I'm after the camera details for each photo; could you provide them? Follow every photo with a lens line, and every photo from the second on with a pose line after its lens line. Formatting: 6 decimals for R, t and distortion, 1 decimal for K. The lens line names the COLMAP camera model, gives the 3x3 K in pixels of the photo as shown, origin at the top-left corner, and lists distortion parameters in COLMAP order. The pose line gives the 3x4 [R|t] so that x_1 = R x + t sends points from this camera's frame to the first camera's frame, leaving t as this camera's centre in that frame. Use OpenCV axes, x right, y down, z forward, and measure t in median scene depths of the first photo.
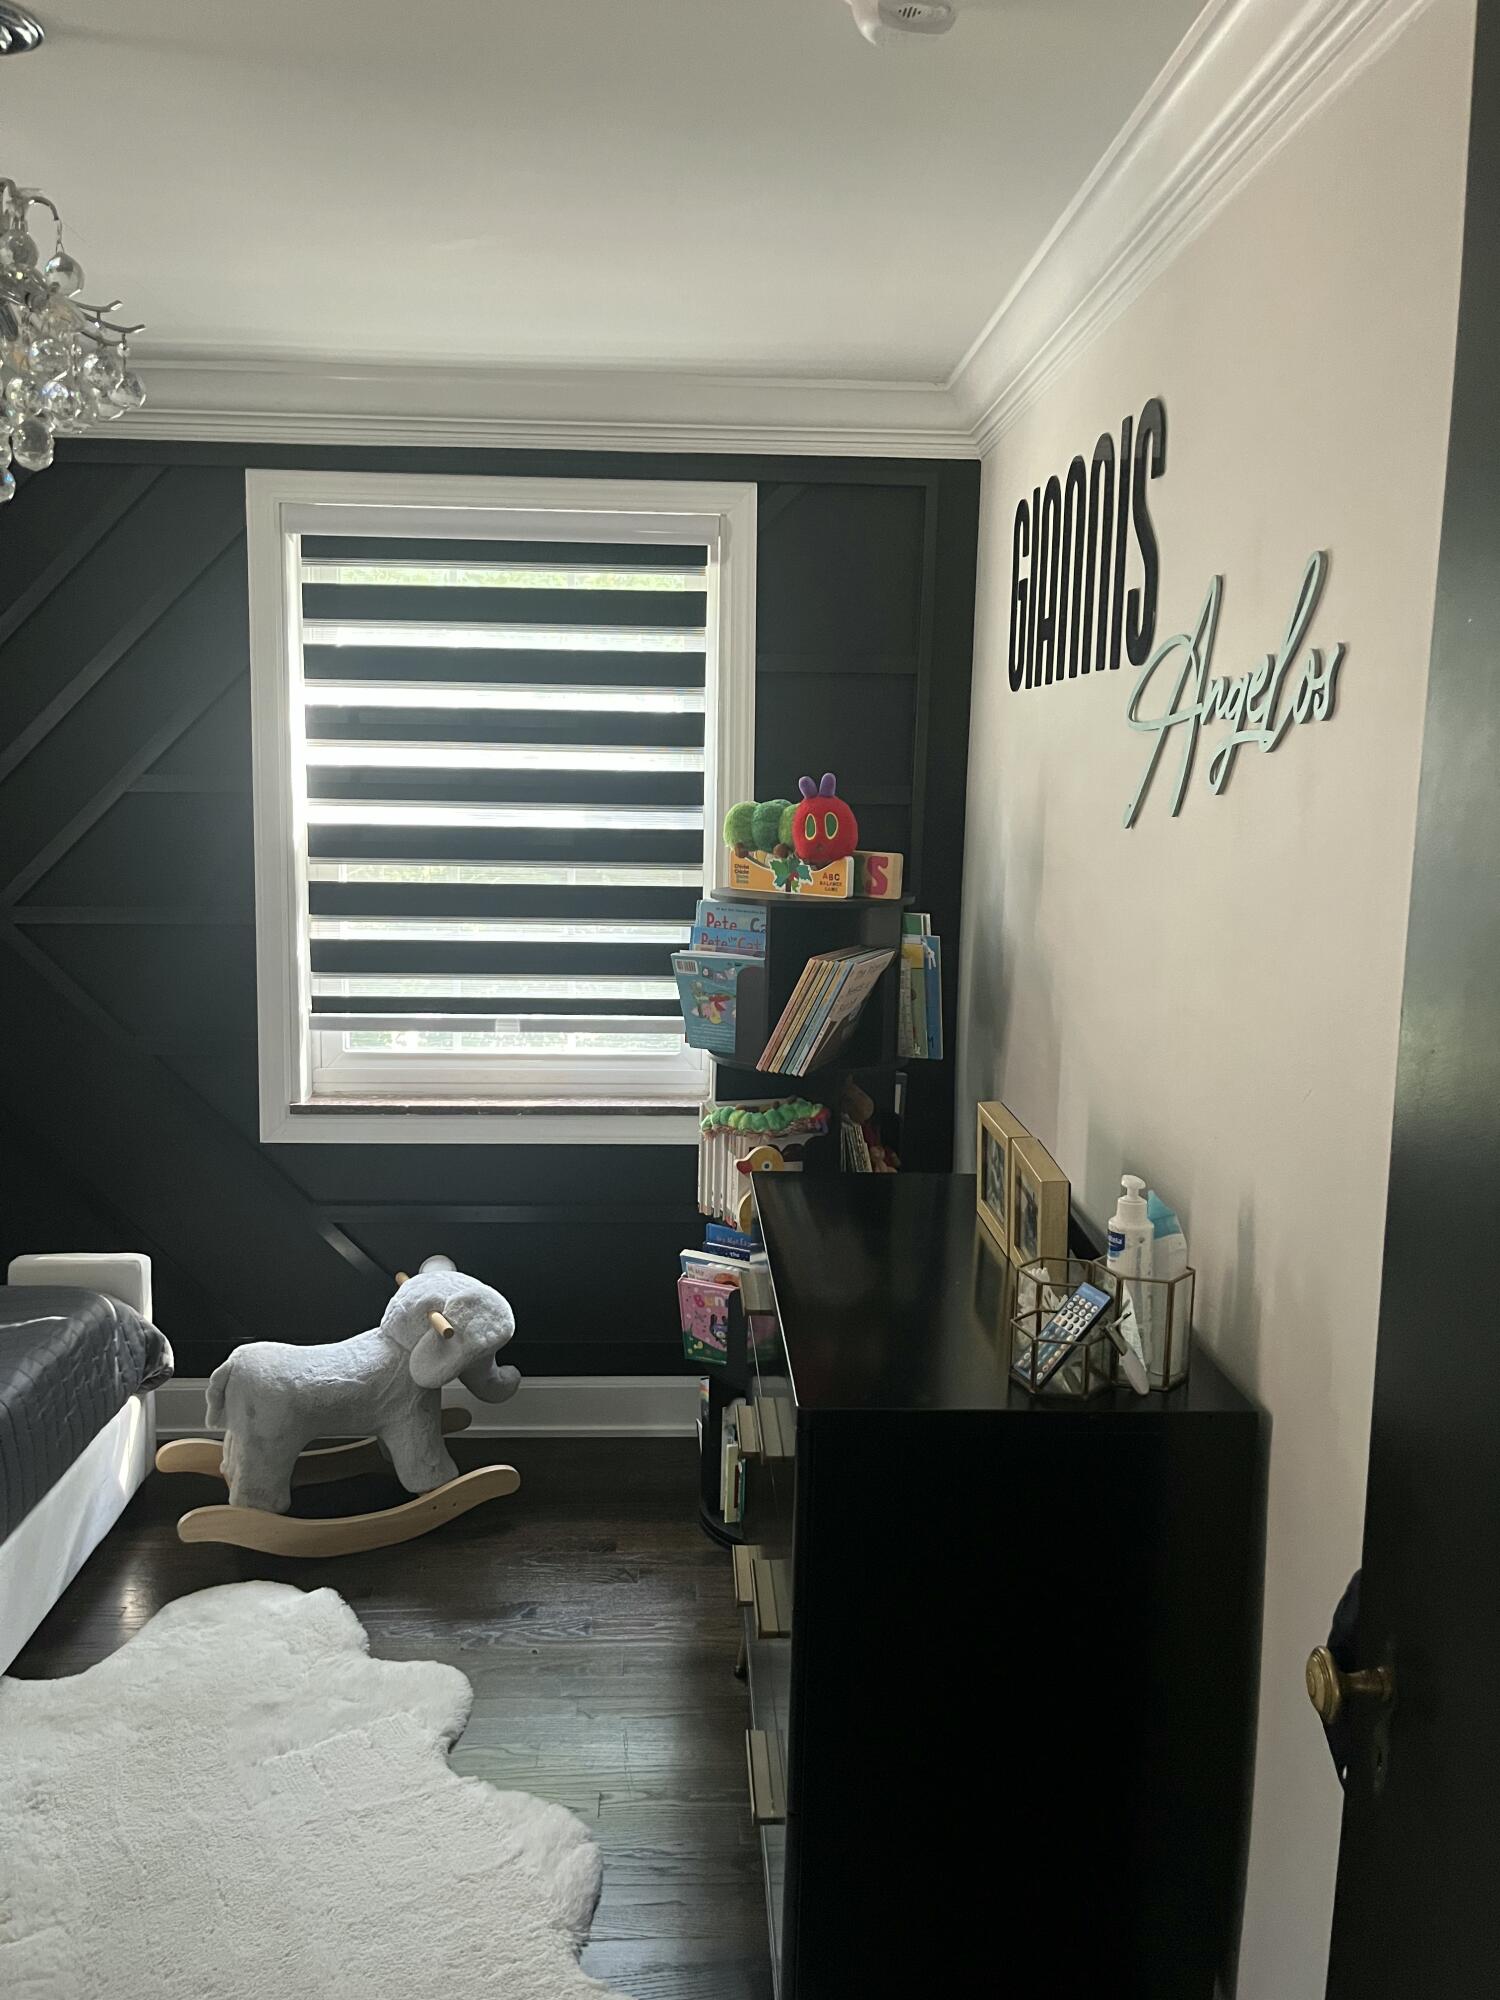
lens RADIAL K [[1523.4, 0, 758.4], [0, 1523.4, 993.5], [0, 0, 1]] dist [0.071832, -0.095432]
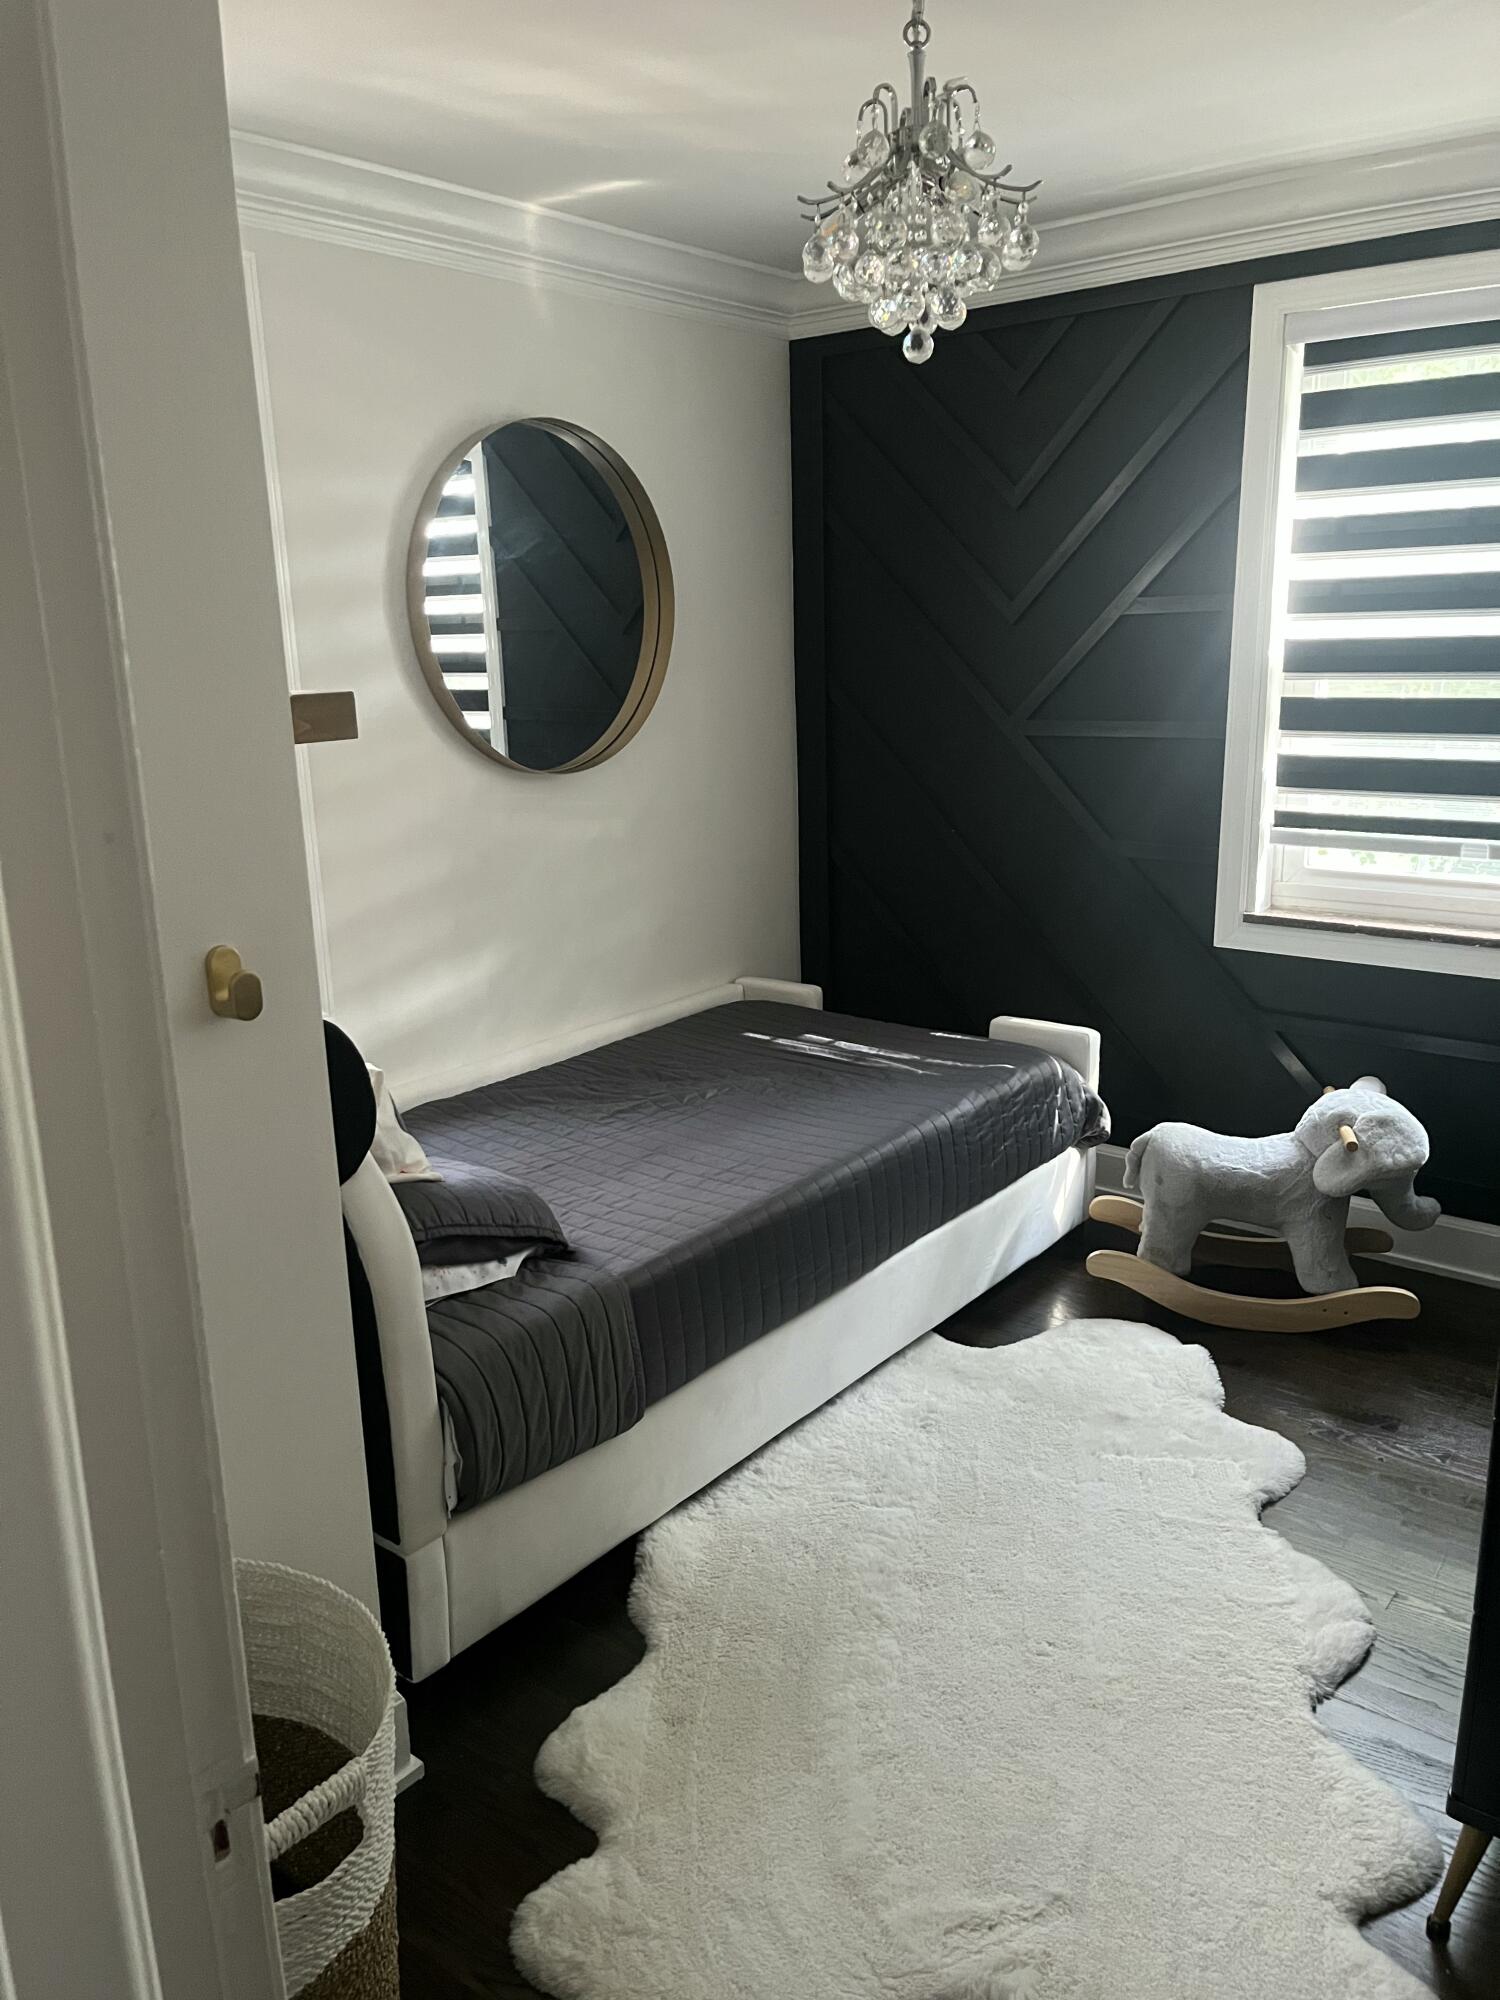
lens RADIAL K [[1523.4, 0, 744.3], [0, 1523.4, 995.8], [0, 0, 1]] dist [0.071832, -0.095432]
pose [[0.753779, 0.123672, -0.645385, 0.131602], [-0.056282, 0.990672, 0.124103, 0.018799], [0.654713, -0.057222, 0.753709, -0.020530]]
